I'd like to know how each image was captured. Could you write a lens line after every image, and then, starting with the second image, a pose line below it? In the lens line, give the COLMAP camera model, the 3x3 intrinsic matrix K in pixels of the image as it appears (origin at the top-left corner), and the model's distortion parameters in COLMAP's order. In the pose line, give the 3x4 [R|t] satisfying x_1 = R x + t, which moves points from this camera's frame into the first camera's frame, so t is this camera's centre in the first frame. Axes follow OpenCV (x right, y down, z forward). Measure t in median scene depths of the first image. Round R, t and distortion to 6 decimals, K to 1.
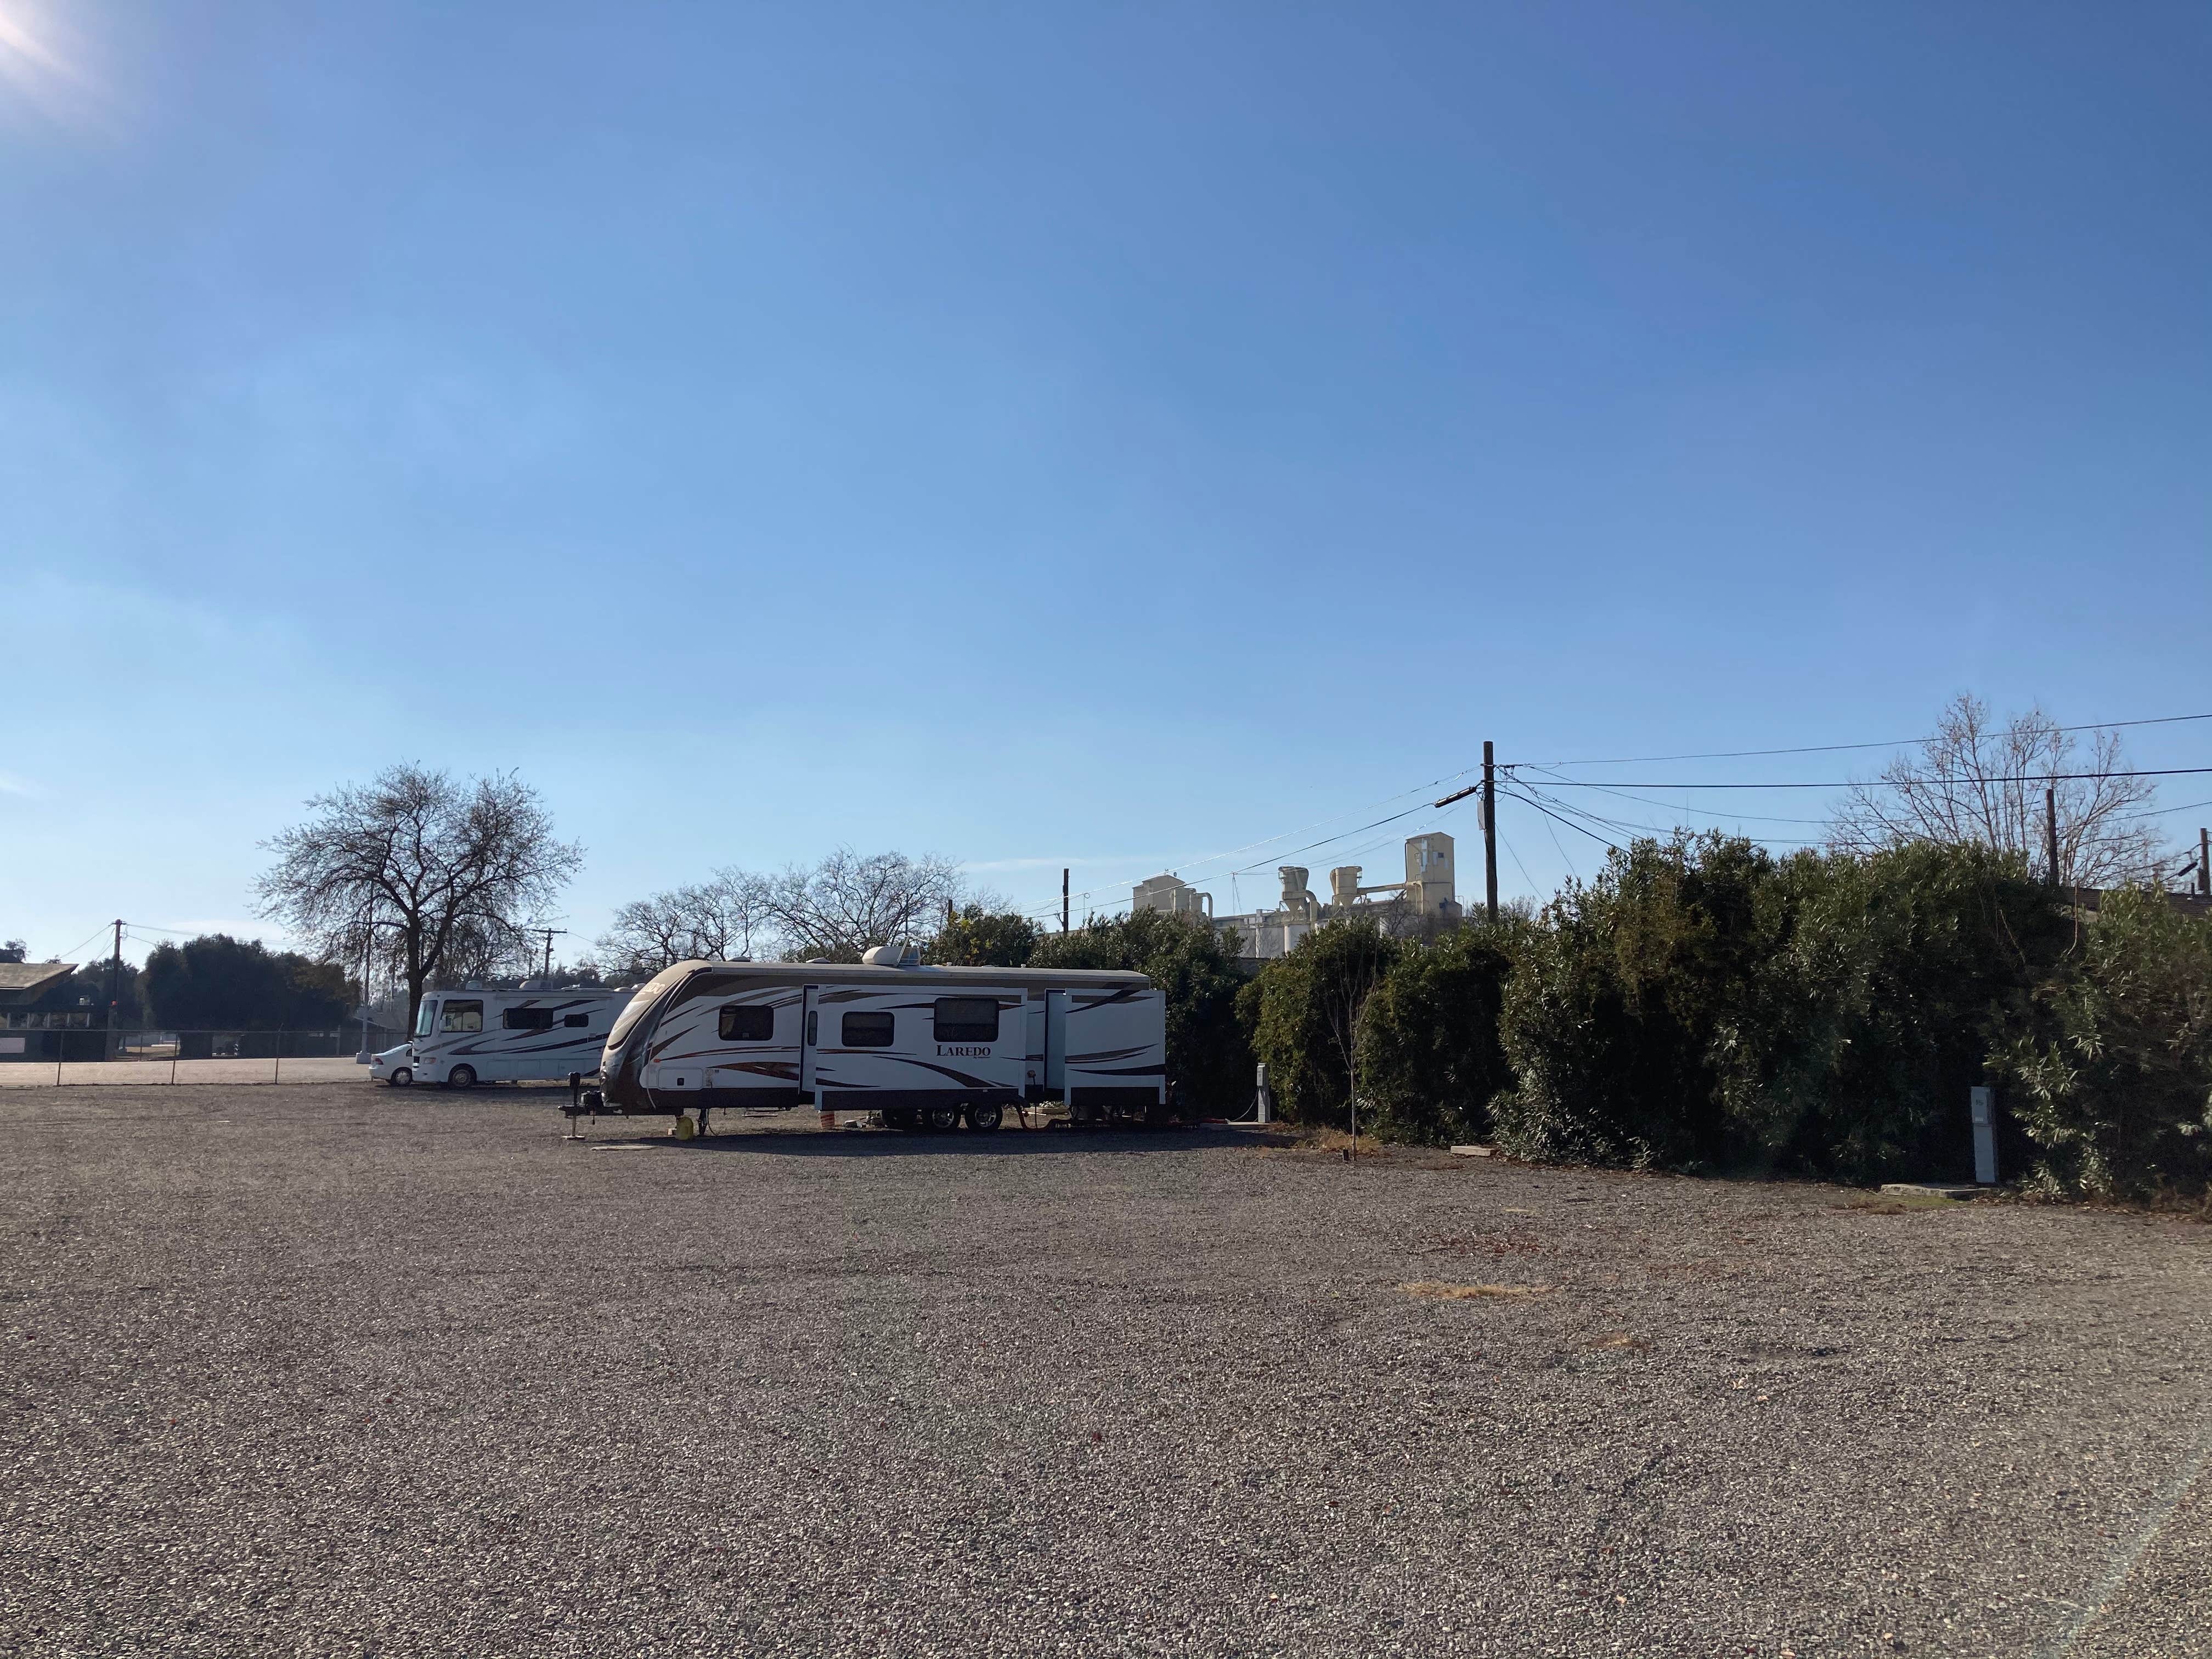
lens RADIAL K [[1787.3, 0, 1097.2], [0, 1787.3, 817.1], [0, 0, 1]] dist [0.042201, -0.001195]
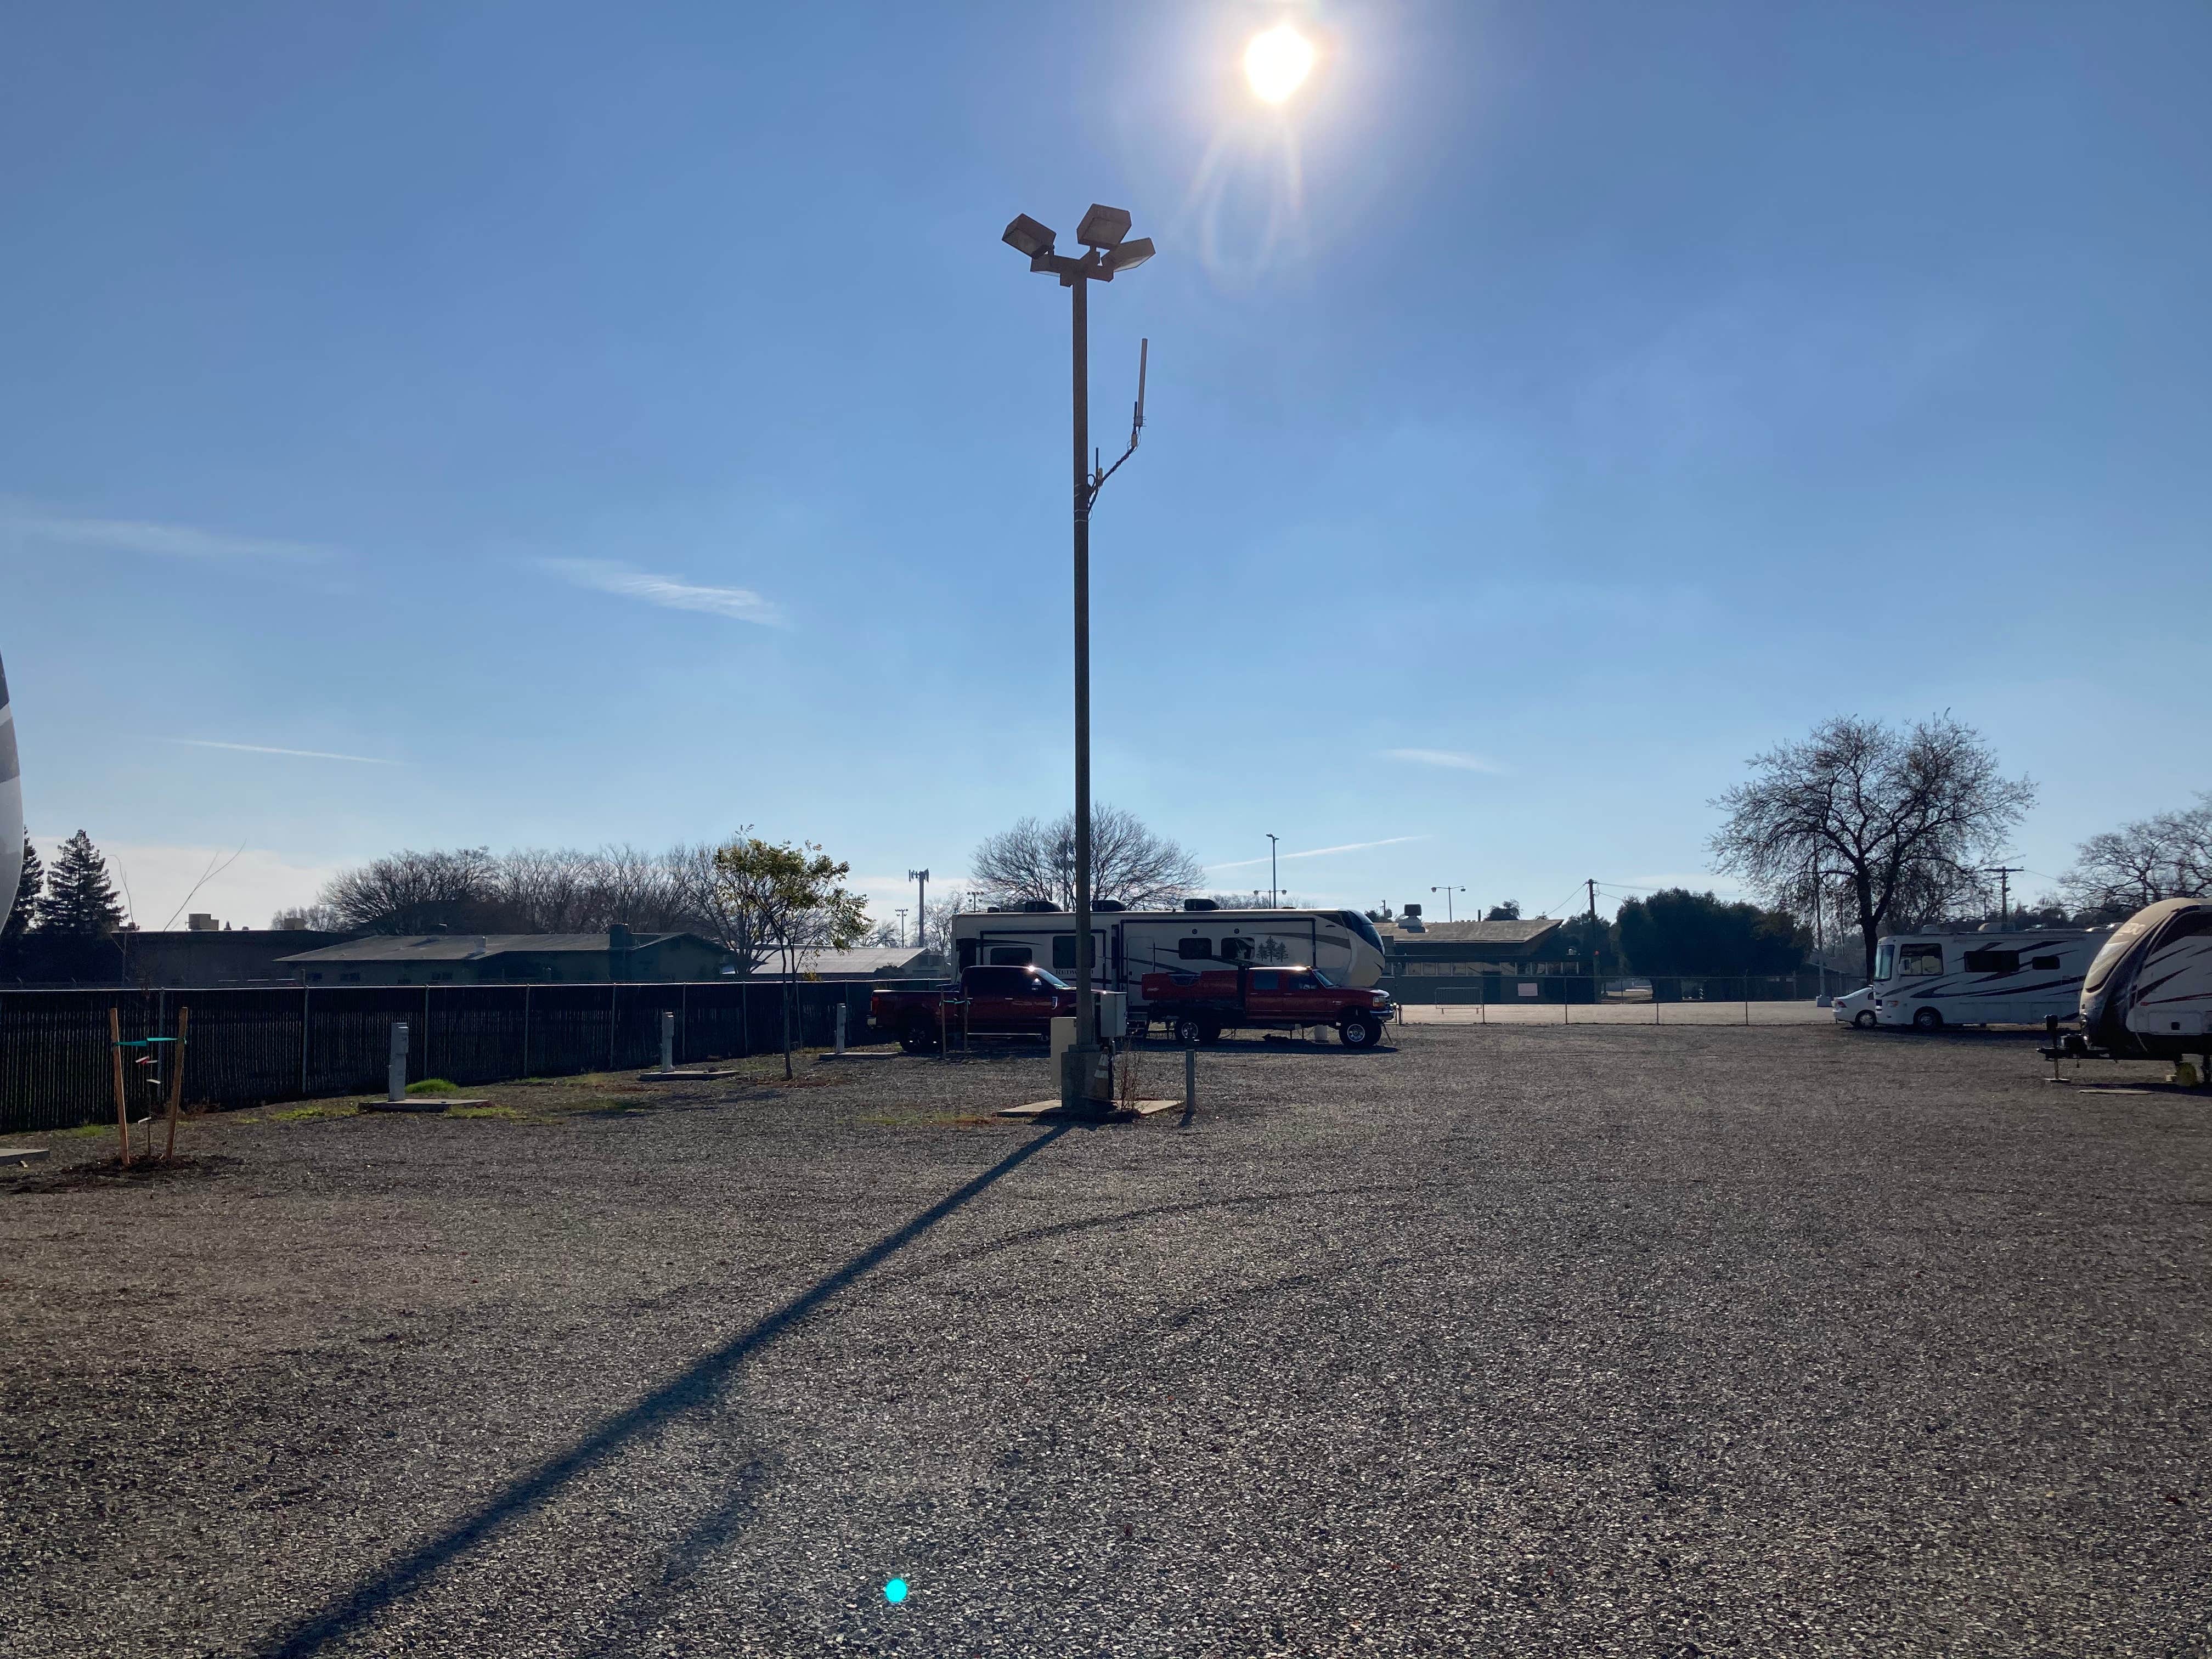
lens RADIAL K [[1787.3, 0, 1097.2], [0, 1787.3, 817.1], [0, 0, 1]] dist [0.042201, -0.001195]
pose [[0.723473, -0.075968, -0.686160, 0.011987], [0.096630, 0.995286, -0.008309, -0.004994], [0.683557, -0.060293, 0.727403, -0.044026]]
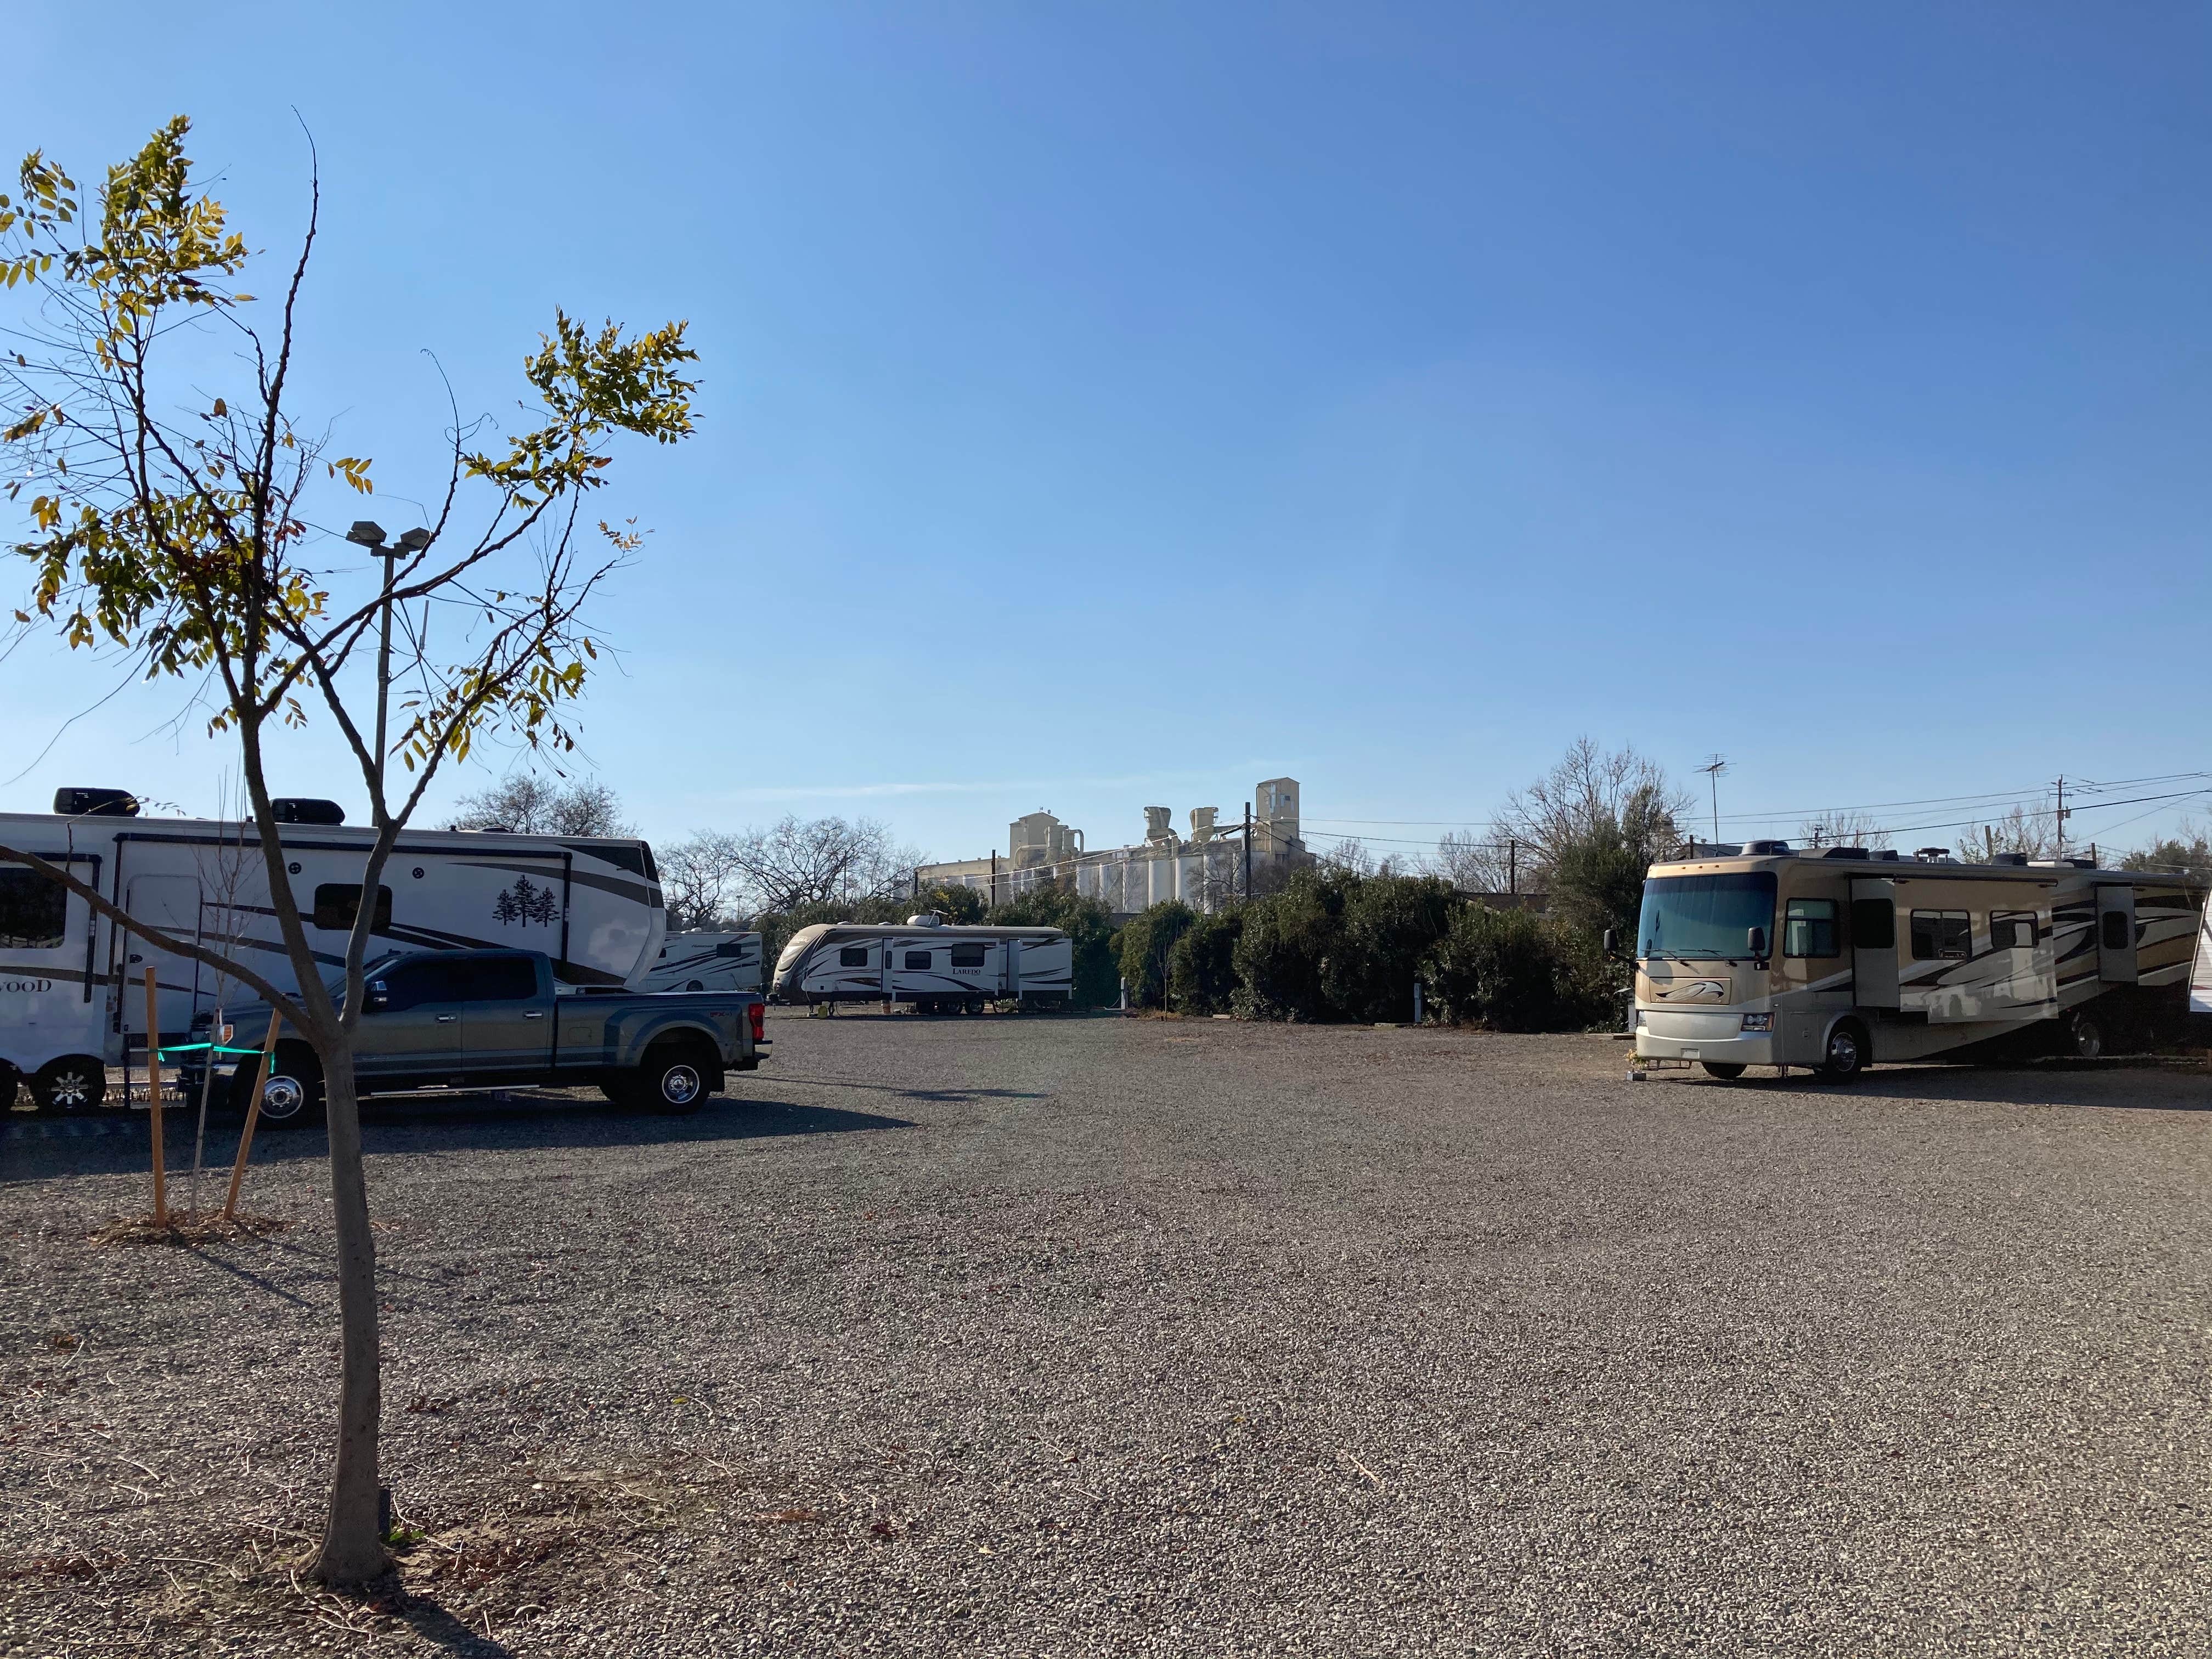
lens RADIAL K [[1787.3, 0, 1097.2], [0, 1787.3, 817.1], [0, 0, 1]] dist [0.042201, -0.001195]
pose [[0.997293, 0.000044, 0.073536, -0.048104], [-0.003134, 0.999117, 0.041909, -0.071305], [-0.073469, -0.042026, 0.996412, -0.564836]]
